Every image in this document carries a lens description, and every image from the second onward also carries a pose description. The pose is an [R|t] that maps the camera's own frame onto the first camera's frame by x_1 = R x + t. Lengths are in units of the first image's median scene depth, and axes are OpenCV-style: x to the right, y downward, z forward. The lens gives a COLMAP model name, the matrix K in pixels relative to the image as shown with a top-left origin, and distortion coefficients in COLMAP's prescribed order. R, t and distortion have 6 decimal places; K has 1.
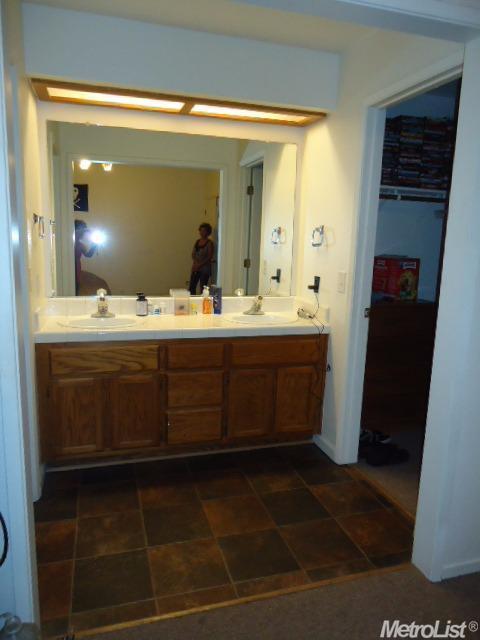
lens RADIAL K [[470.1, 0, 240.1], [0, 470.1, 320.0], [0, 0, 1]] dist [0.015875, -0.002976]
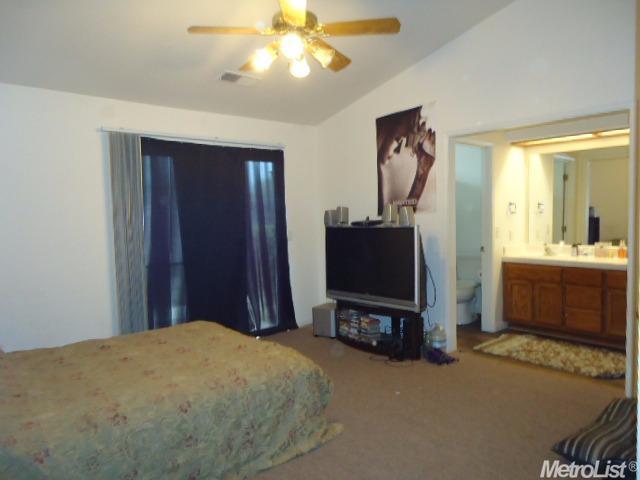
lens RADIAL K [[470.1, 0, 319.9], [0, 470.1, 241.1], [0, 0, 1]] dist [0.015875, -0.002976]
pose [[0.408809, 0.011146, -0.912552, 1.066587], [-0.128619, 0.990649, -0.045519, 0.145523], [0.903511, 0.135980, 0.406420, -0.573636]]
